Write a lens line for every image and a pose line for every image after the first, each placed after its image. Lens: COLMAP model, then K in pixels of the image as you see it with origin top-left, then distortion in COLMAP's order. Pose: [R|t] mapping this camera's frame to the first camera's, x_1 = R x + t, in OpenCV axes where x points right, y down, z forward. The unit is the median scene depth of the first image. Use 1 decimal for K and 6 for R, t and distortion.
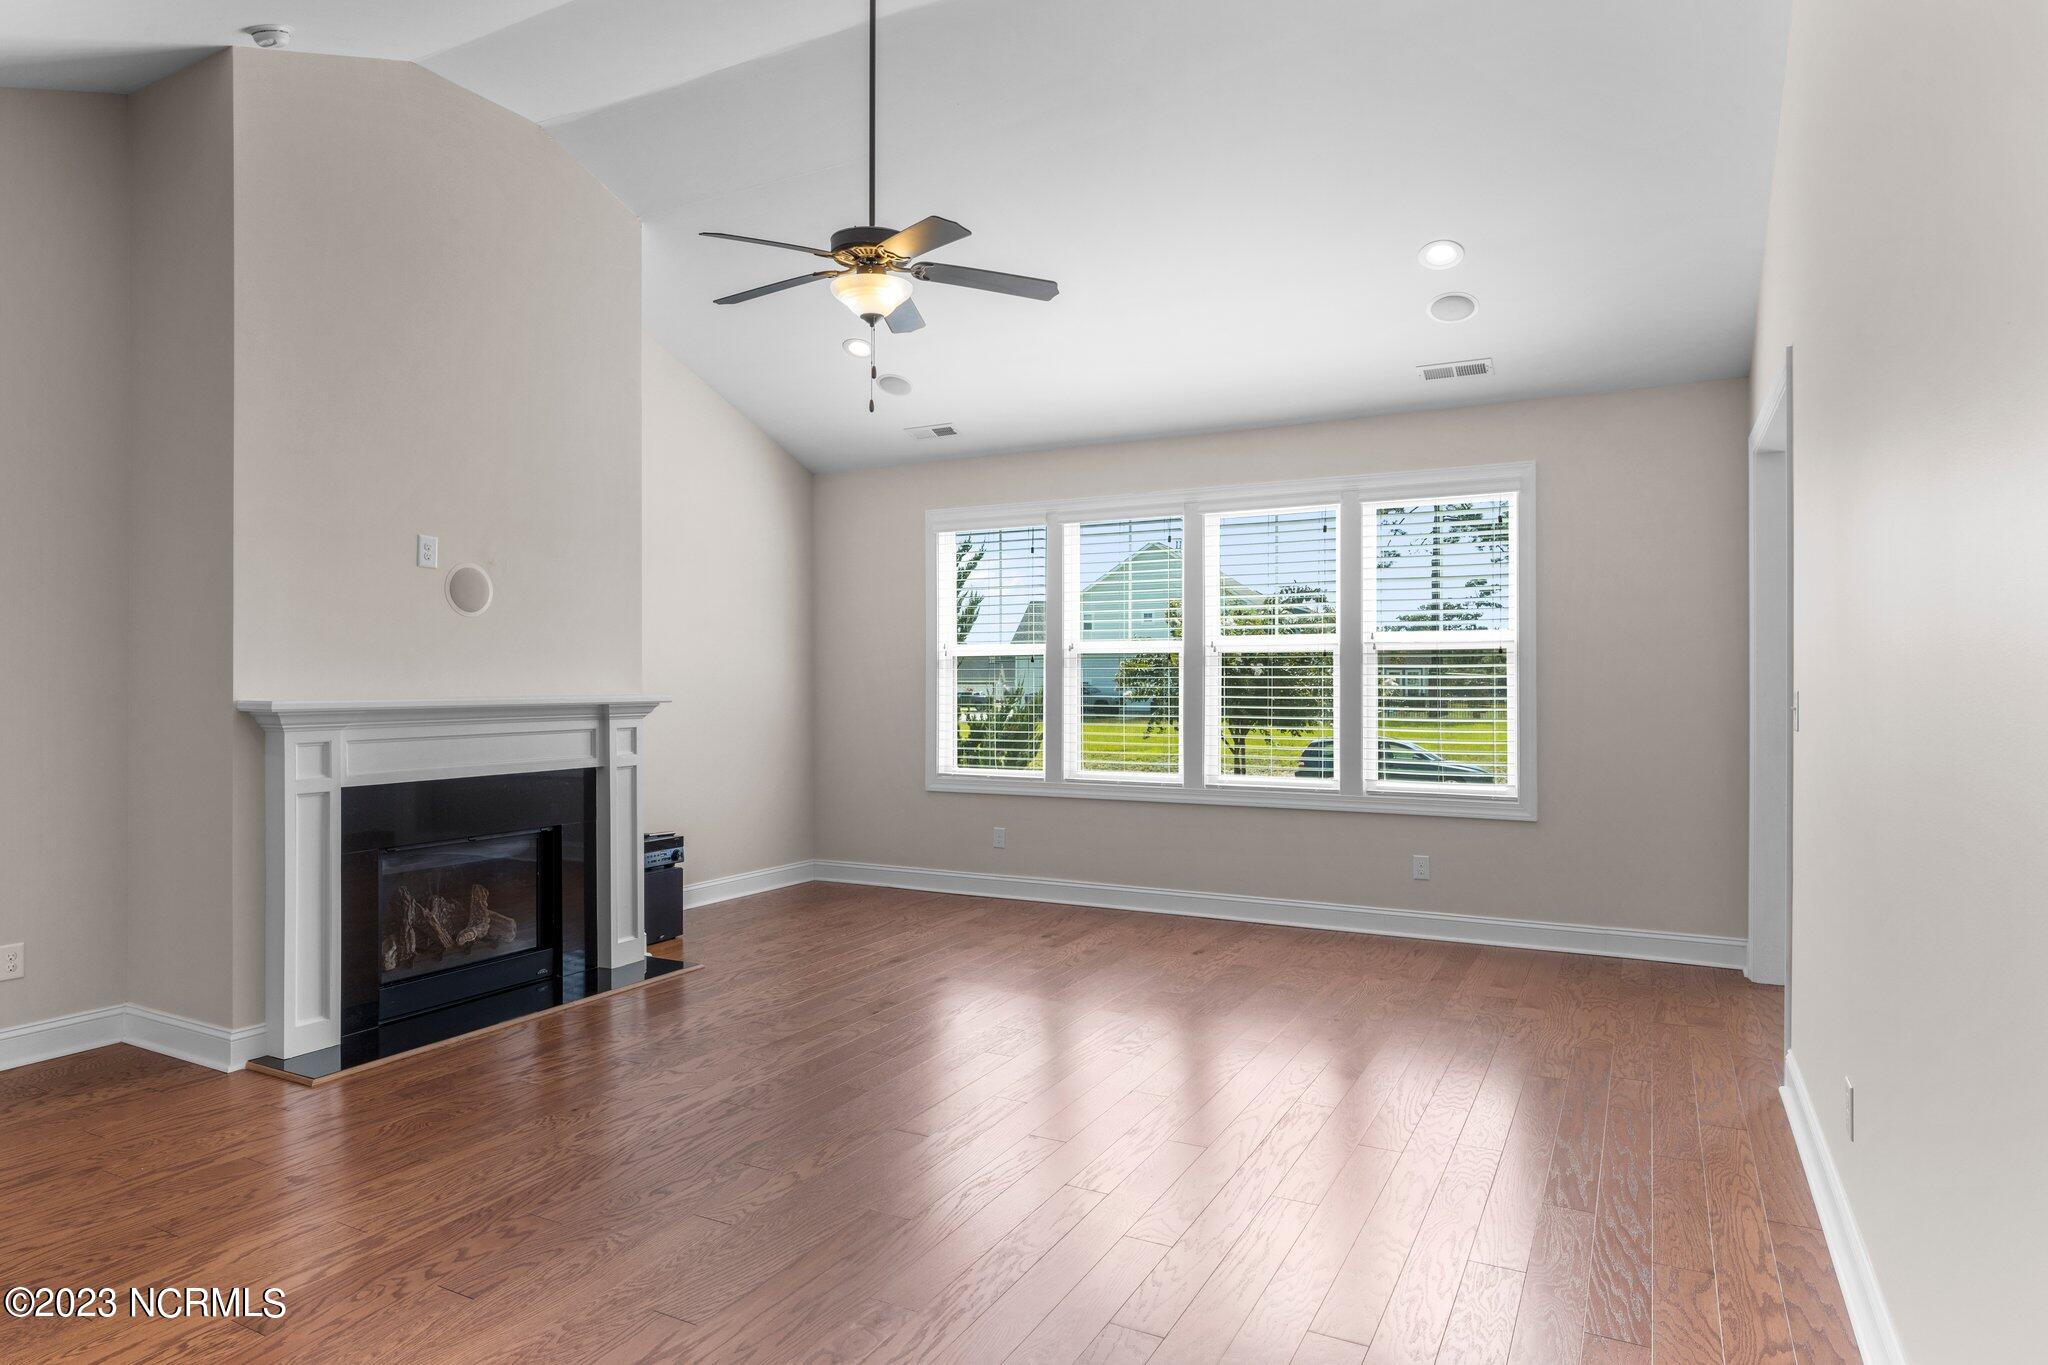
lens RADIAL K [[1211.9, 0, 1025.0], [0, 1211.9, 683.8], [0, 0, 1]] dist [-0.004762, 0.002817]
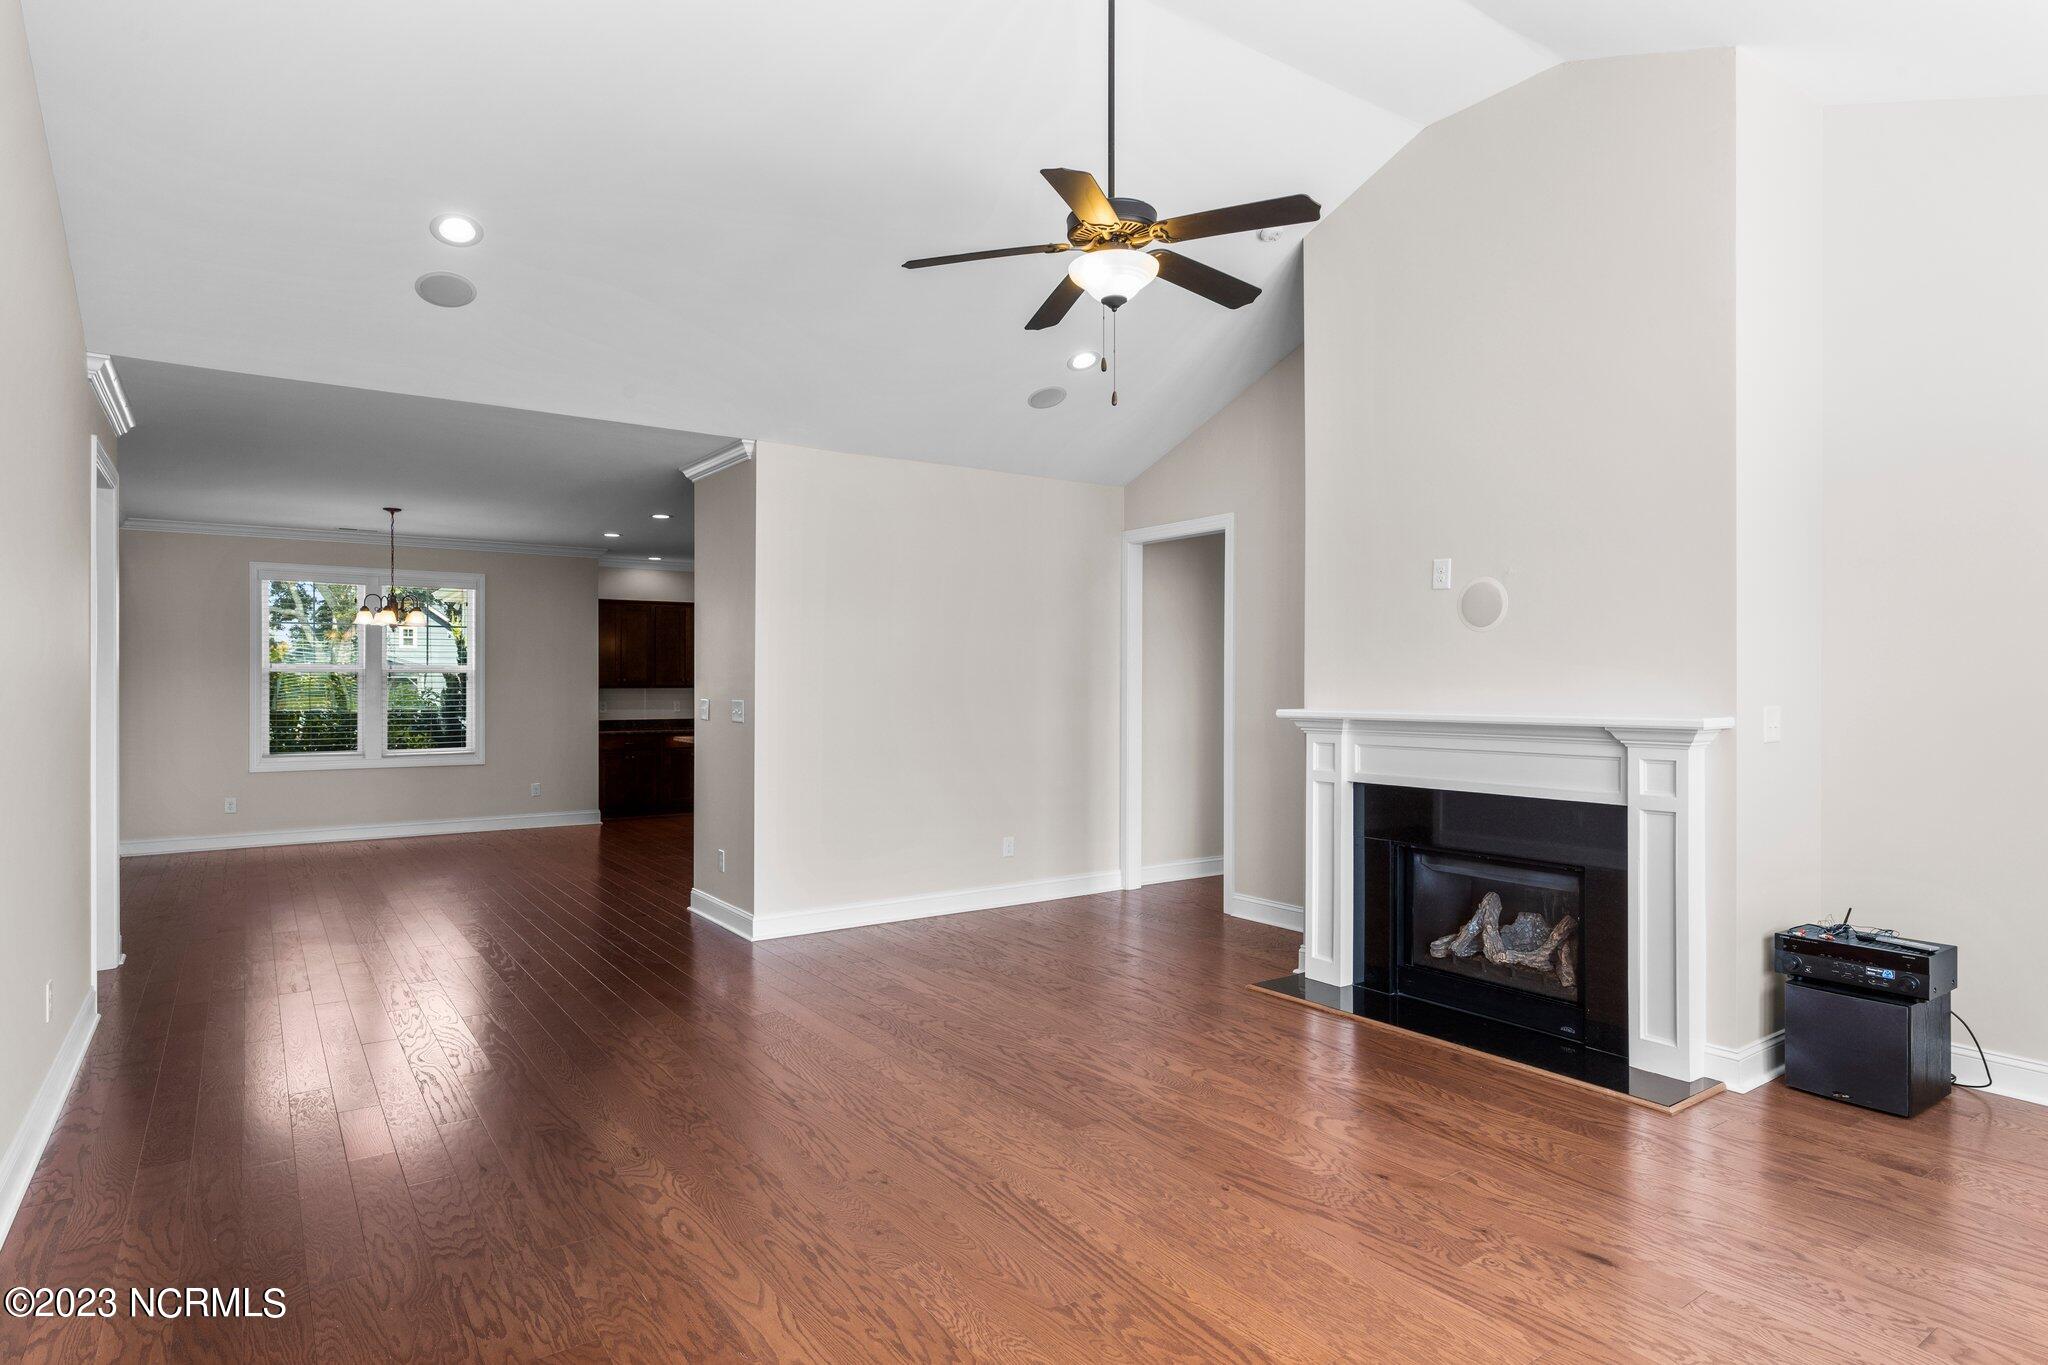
lens RADIAL K [[1116.6, 0, 1024.7], [0, 1116.6, 681.9], [0, 0, 1]] dist [-0.002262, -0.000717]
pose [[-0.458993, -0.011310, -0.888368, 0.560280], [-0.009113, 0.999926, -0.008022, -0.003573], [0.888393, 0.004414, -0.459062, 1.151630]]
